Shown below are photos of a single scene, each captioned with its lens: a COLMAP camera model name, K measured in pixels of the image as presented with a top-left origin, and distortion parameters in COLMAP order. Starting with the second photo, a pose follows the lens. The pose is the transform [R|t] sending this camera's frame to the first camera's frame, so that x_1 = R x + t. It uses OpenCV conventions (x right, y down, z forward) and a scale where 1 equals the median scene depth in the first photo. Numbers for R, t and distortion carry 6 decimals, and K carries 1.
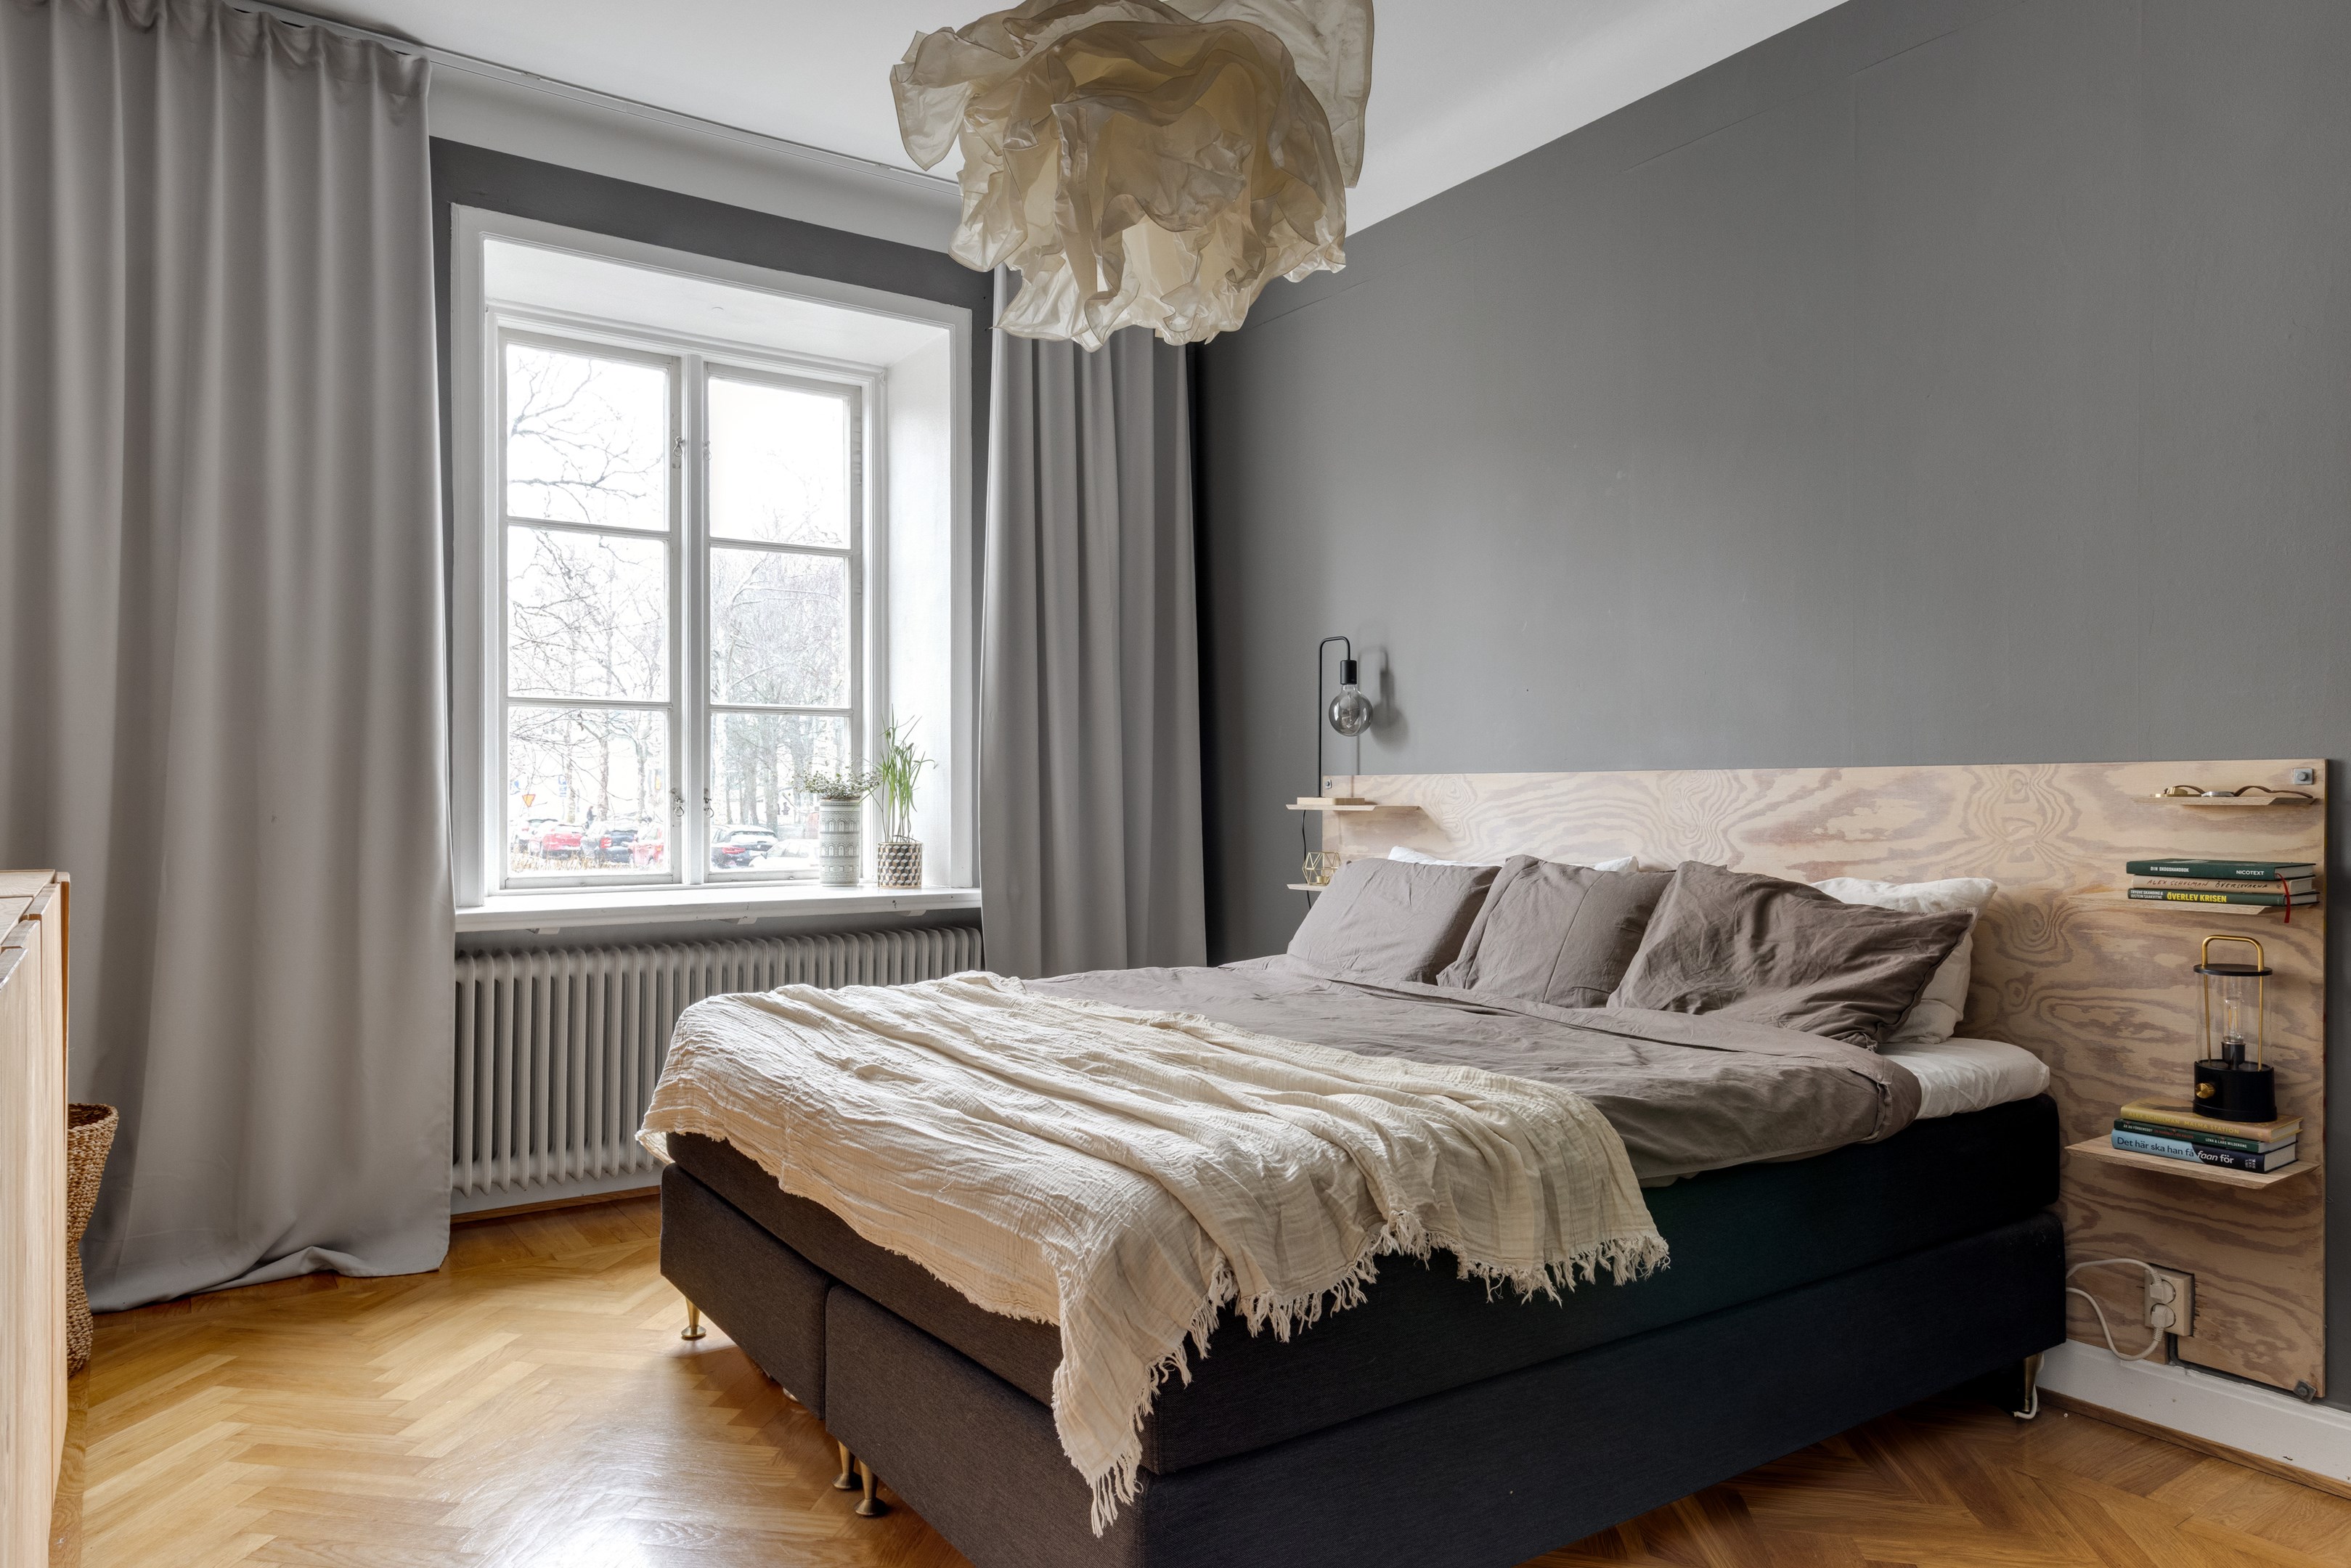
lens RADIAL K [[1512.7, 0, 1175.5], [0, 1512.7, 784.0], [0, 0, 1]] dist [0.001063, 0.000235]
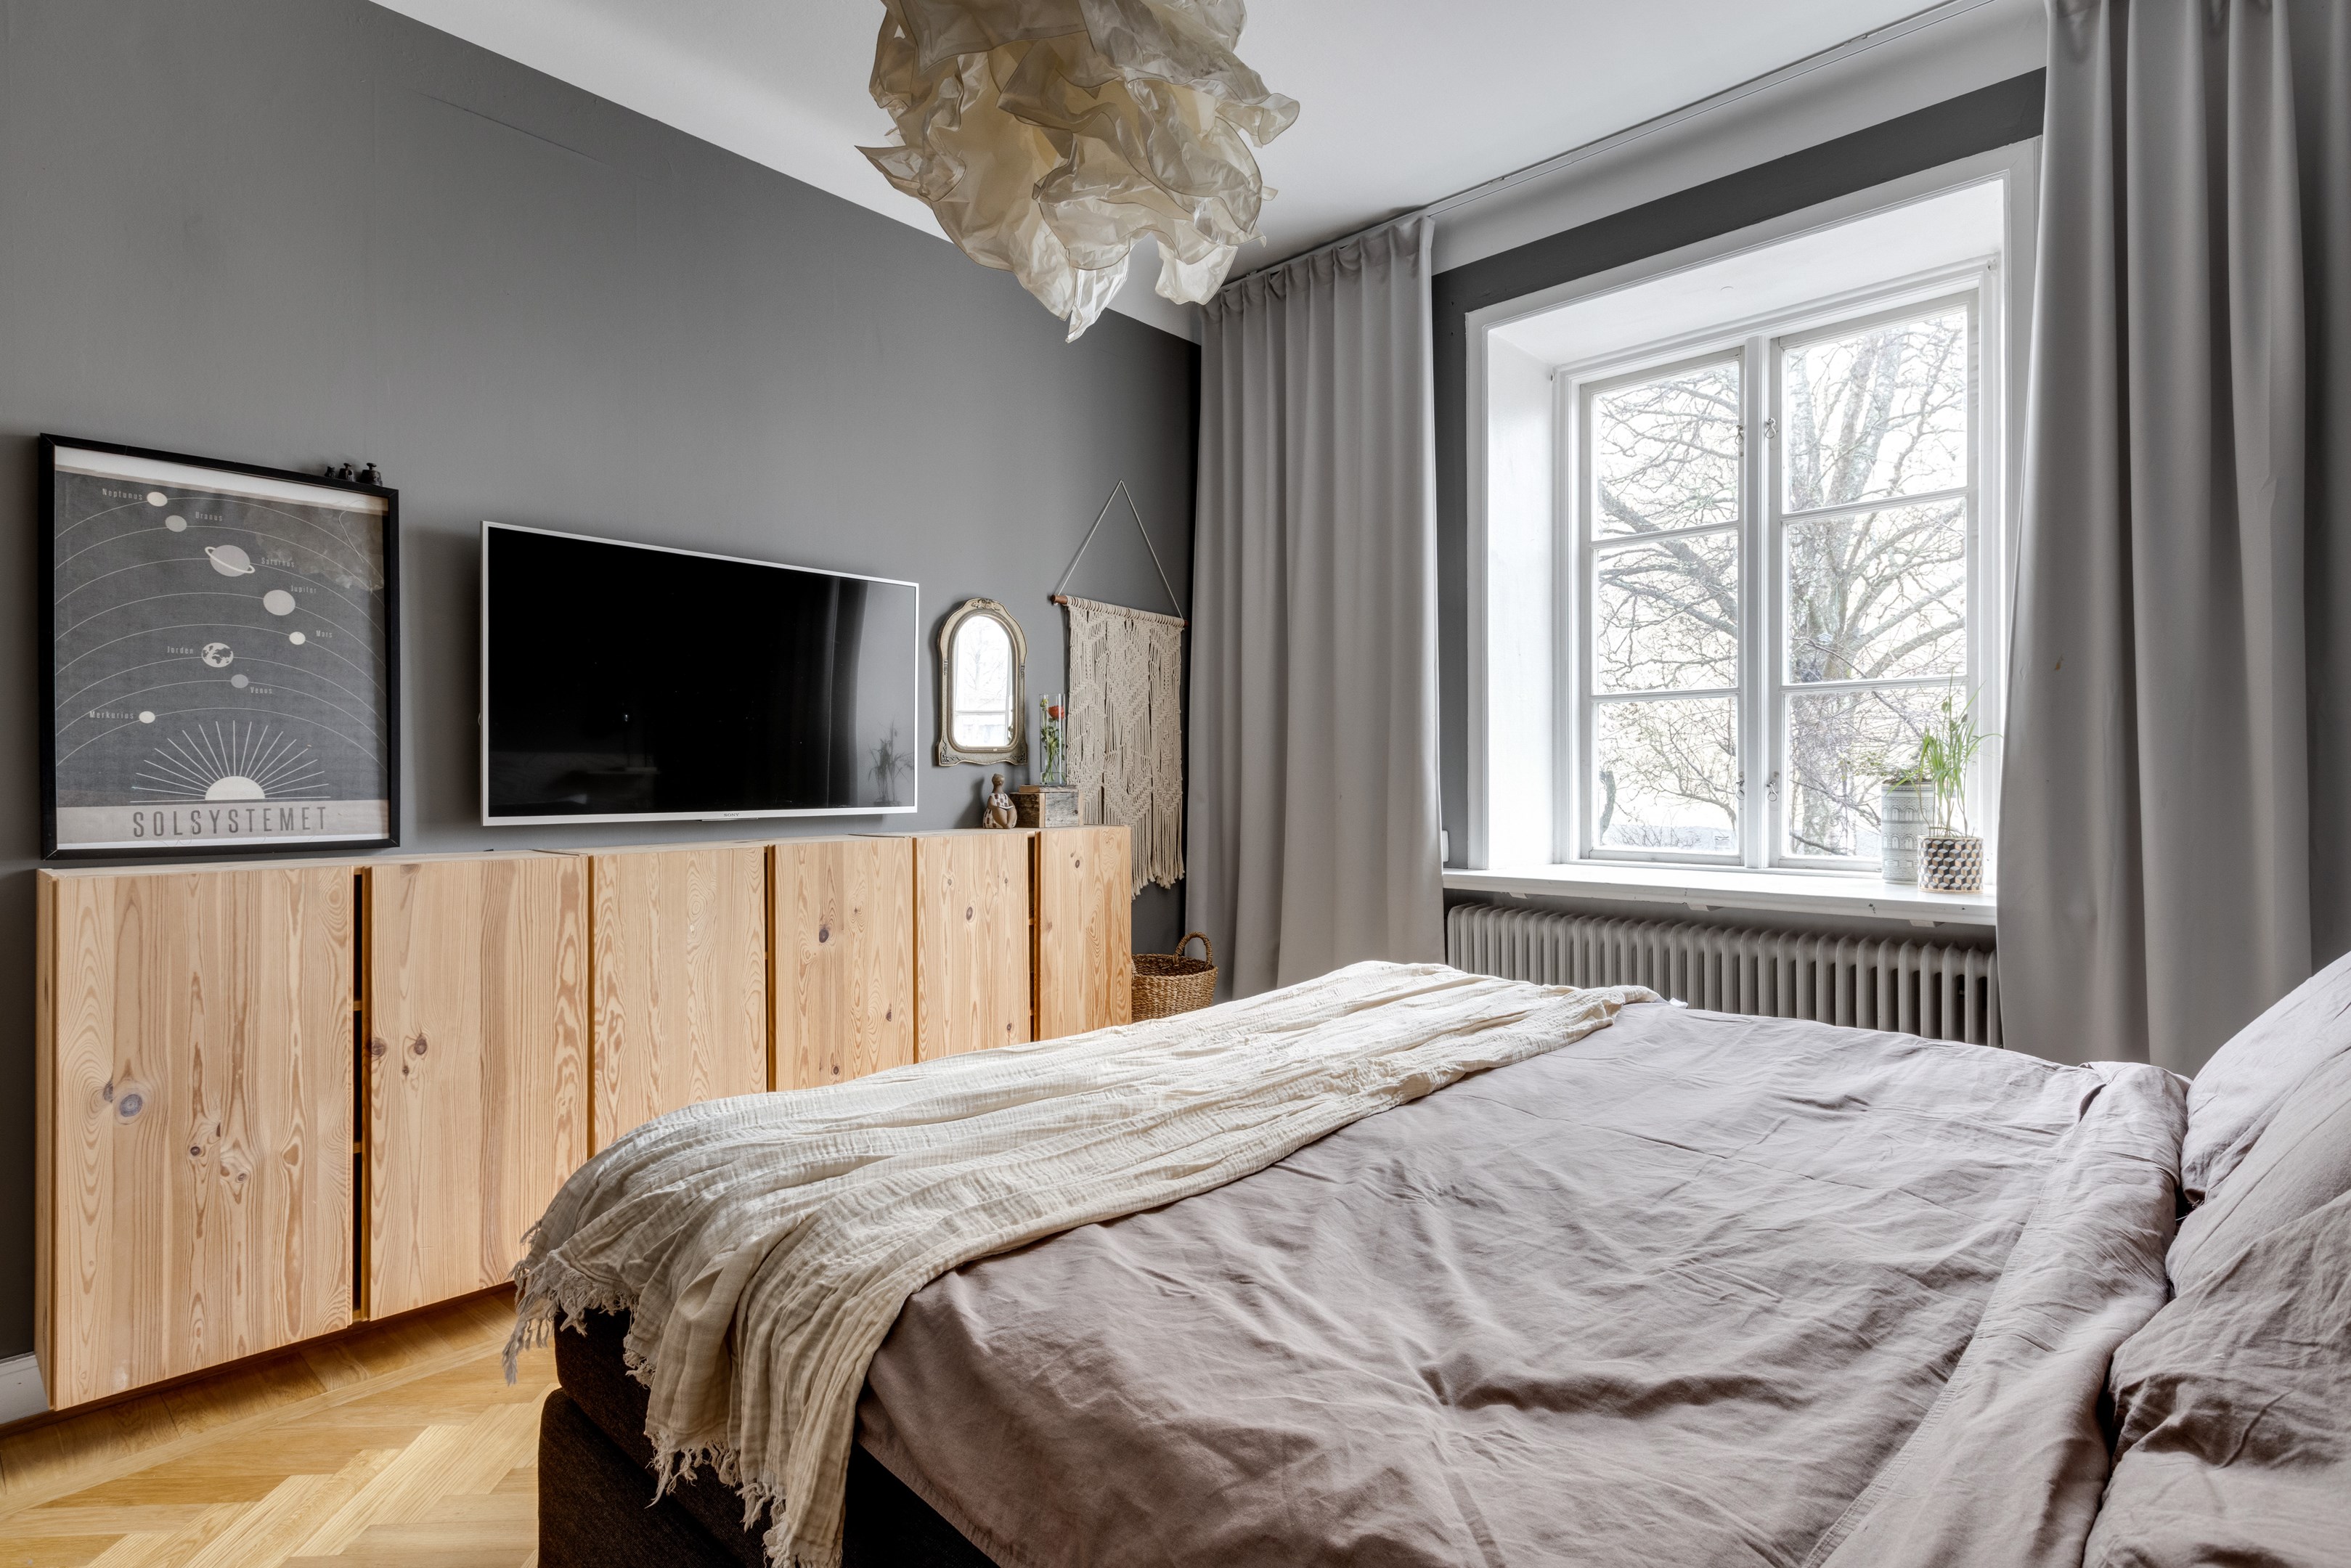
lens RADIAL K [[1151.8, 0, 1175.5], [0, 1151.8, 784.0], [0, 0, 1]] dist [0.000043, 0.000108]
pose [[0.209008, 0.006505, -0.977892, 0.354315], [0.014579, 0.999846, 0.009767, -0.002300], [0.977805, -0.016298, 0.208881, 0.470123]]
